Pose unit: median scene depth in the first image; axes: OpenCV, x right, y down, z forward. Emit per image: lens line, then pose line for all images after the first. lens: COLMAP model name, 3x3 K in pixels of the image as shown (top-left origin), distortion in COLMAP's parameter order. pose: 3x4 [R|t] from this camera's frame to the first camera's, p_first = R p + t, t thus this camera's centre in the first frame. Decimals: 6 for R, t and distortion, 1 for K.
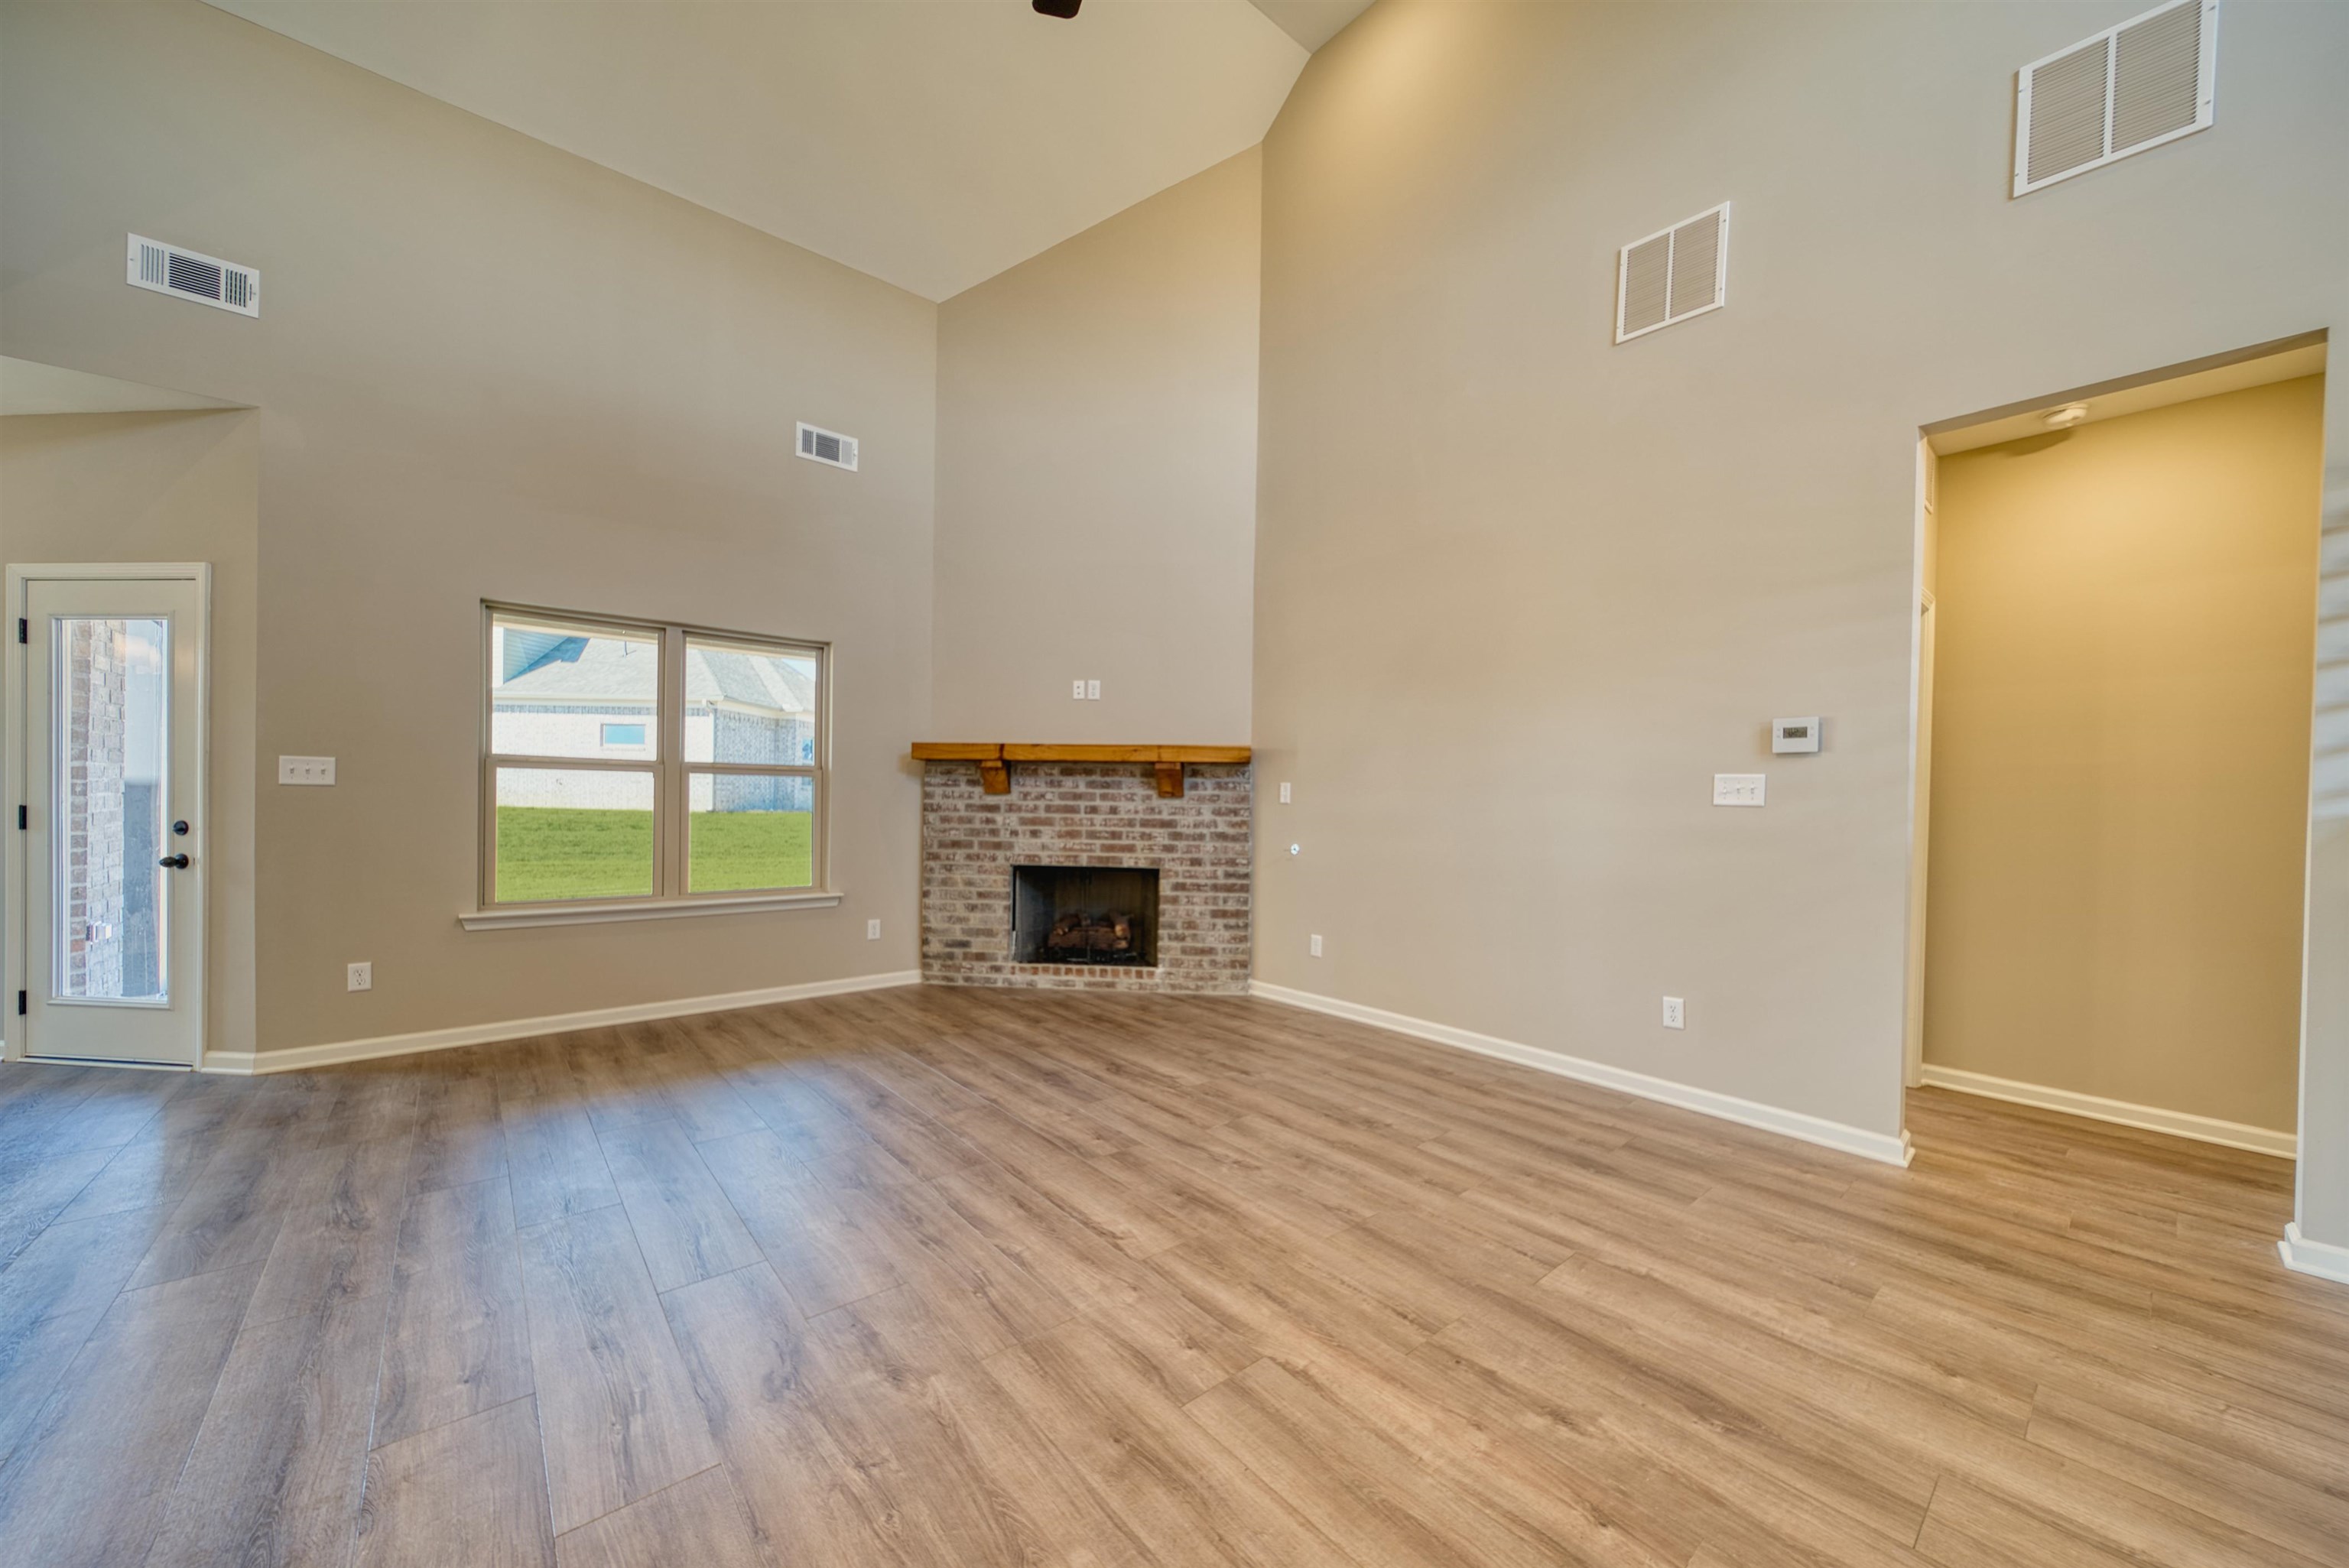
lens RADIAL K [[833.4, 0, 1171.6], [0, 833.4, 817.9], [0, 0, 1]] dist [-0.010427, -0.000093]
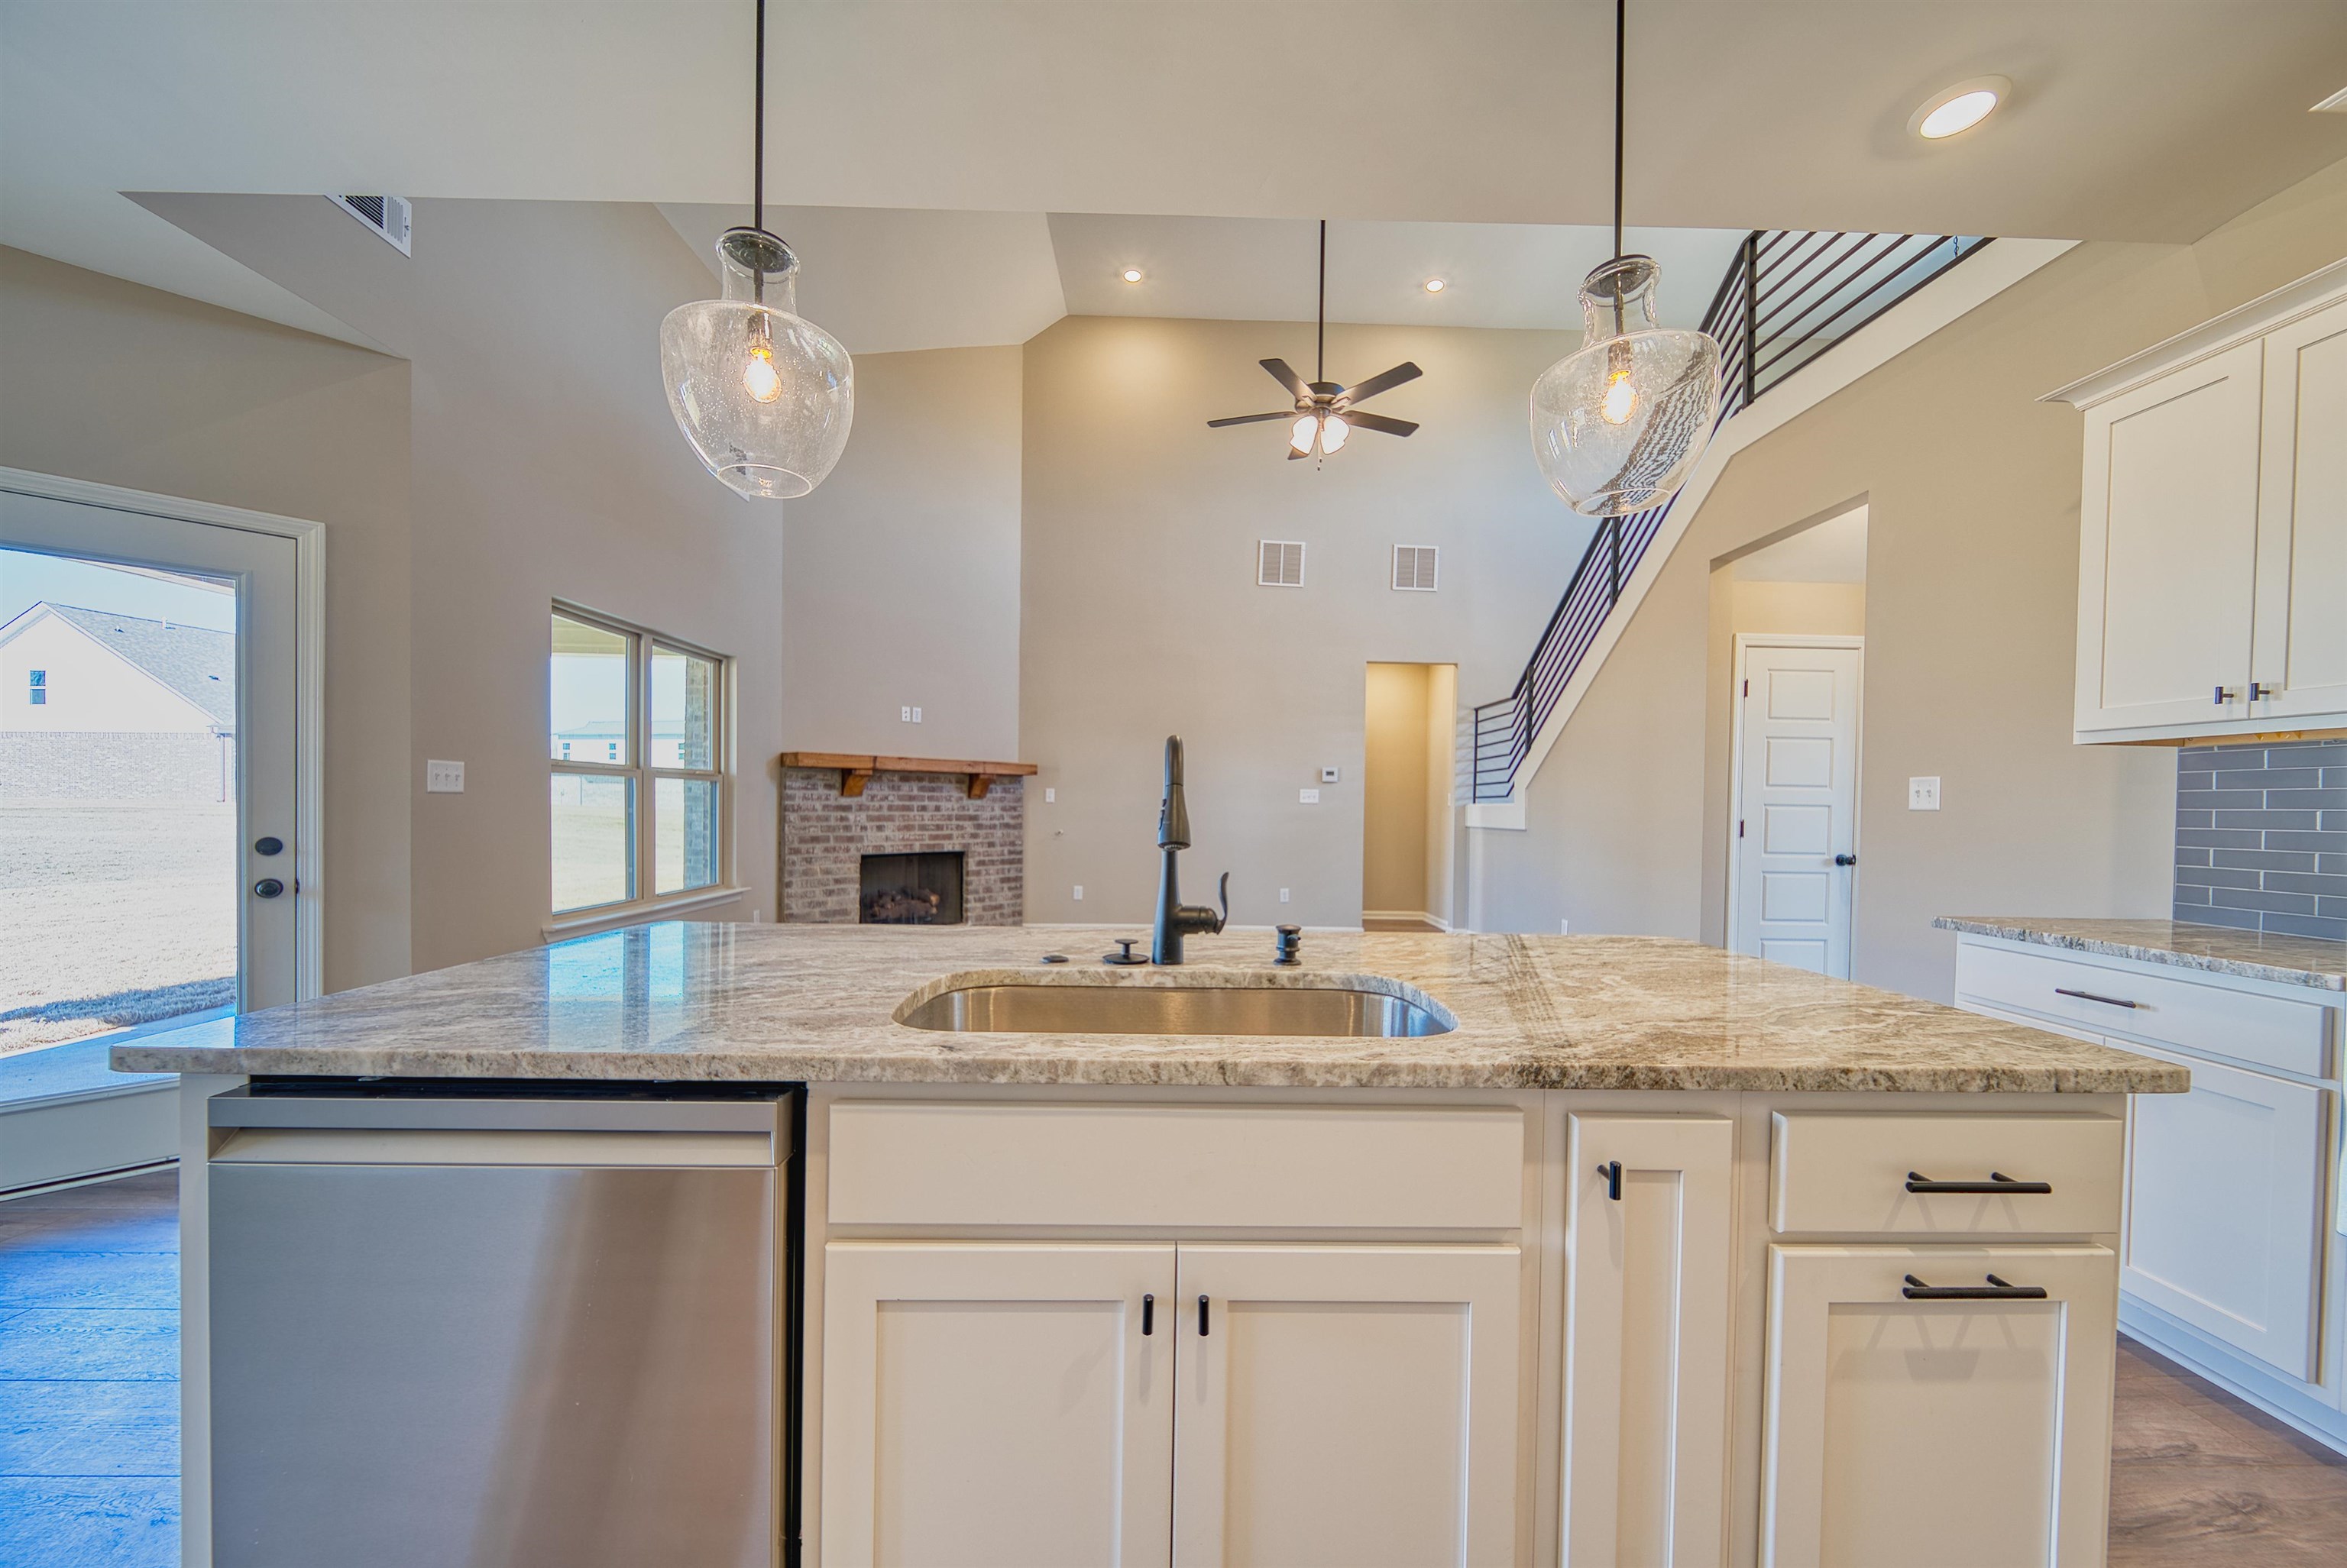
lens RADIAL K [[832.6, 0, 1170.6], [0, 832.6, 817.9], [0, 0, 1]] dist [-0.010427, -0.000093]
pose [[0.636246, -0.022167, 0.771167, -0.851544], [0.014825, 0.999754, 0.016506, -0.010548], [-0.771344, 0.000931, 0.636418, -0.123952]]
